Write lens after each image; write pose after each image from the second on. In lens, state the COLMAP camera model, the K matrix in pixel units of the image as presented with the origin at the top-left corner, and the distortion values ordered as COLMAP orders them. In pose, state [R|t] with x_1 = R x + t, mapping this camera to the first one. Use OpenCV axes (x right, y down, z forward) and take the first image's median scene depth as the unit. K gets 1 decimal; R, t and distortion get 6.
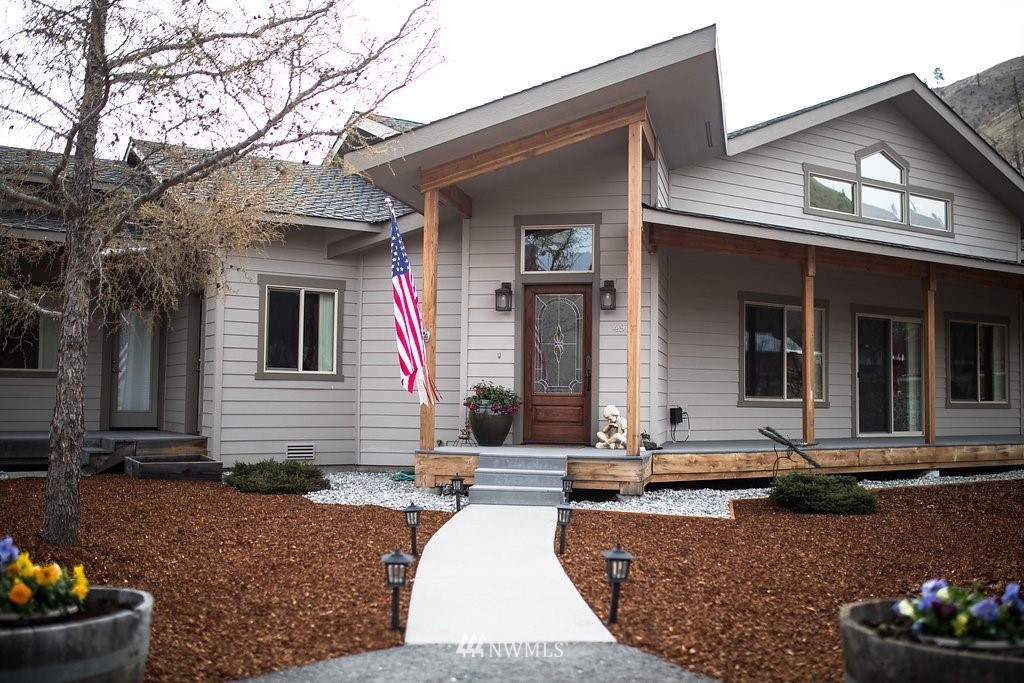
lens RADIAL K [[973.3, 0, 512.0], [0, 973.3, 341.5], [0, 0, 1]] dist [-0.063475, 0.088949]
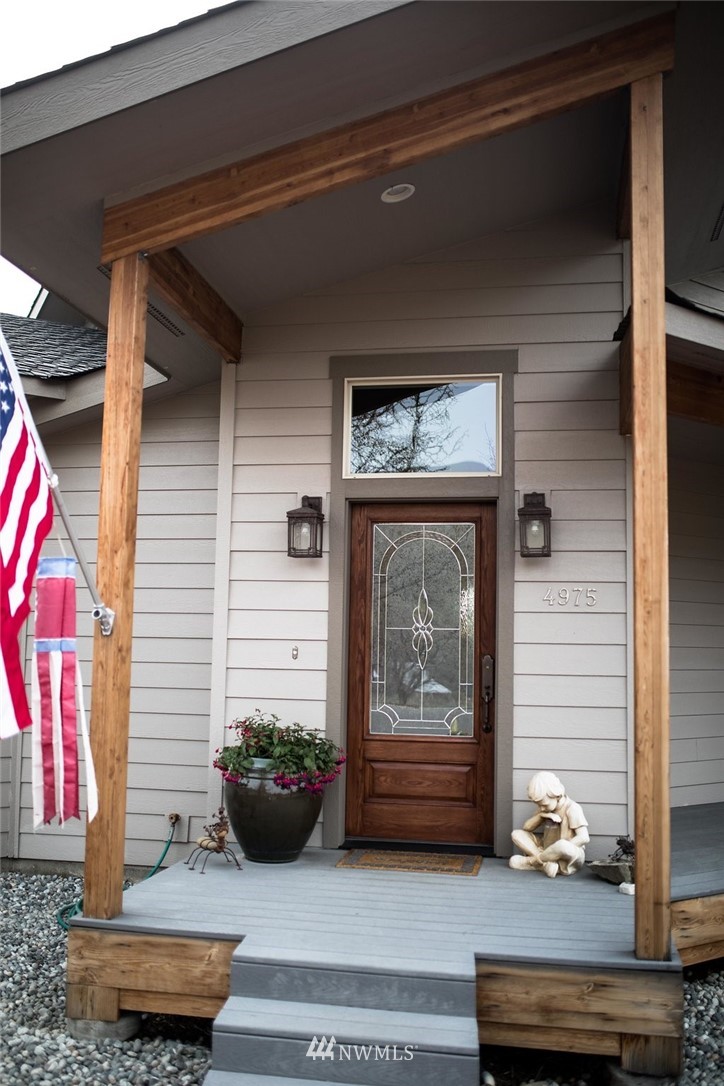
lens RADIAL K [[1032.3, 0, 362.0], [0, 1032.3, 543.0], [0, 0, 1]] dist [-0.063475, 0.088949]
pose [[0.999043, 0.010518, 0.042464, -0.002573], [-0.008693, 0.999039, -0.042951, -0.017374], [-0.042875, 0.042541, 0.998174, 0.511459]]
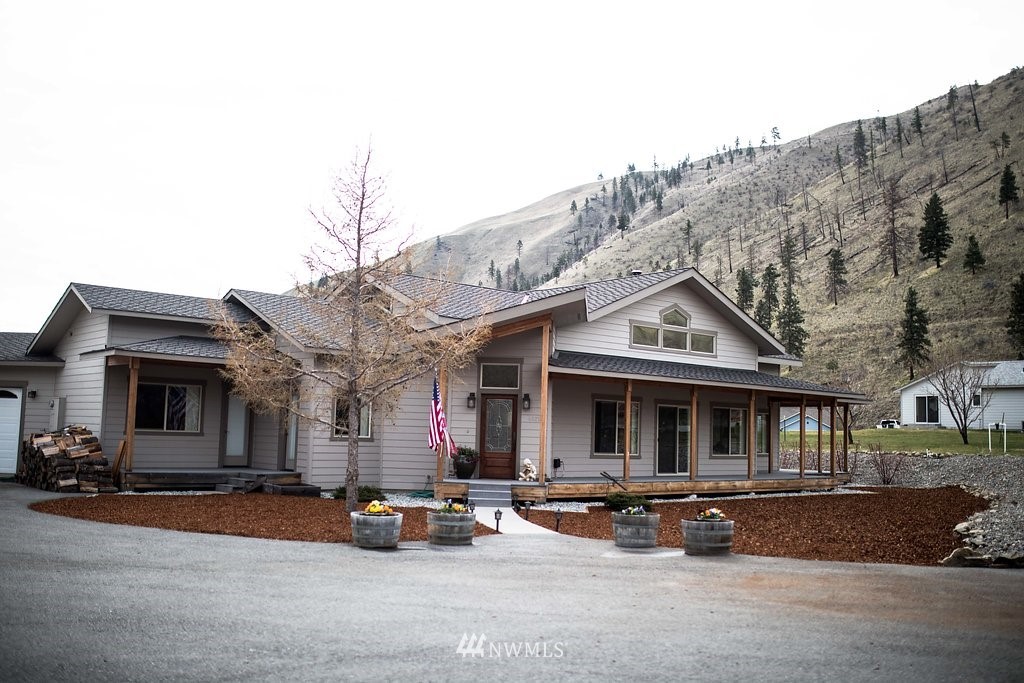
lens RADIAL K [[973.3, 0, 512.0], [0, 973.3, 341.5], [0, 0, 1]] dist [-0.063475, 0.088949]
pose [[0.988120, 0.029636, 0.150800, -0.221791], [-0.024825, 0.999124, -0.033687, -0.099785], [-0.151666, 0.029543, 0.987990, -0.901174]]
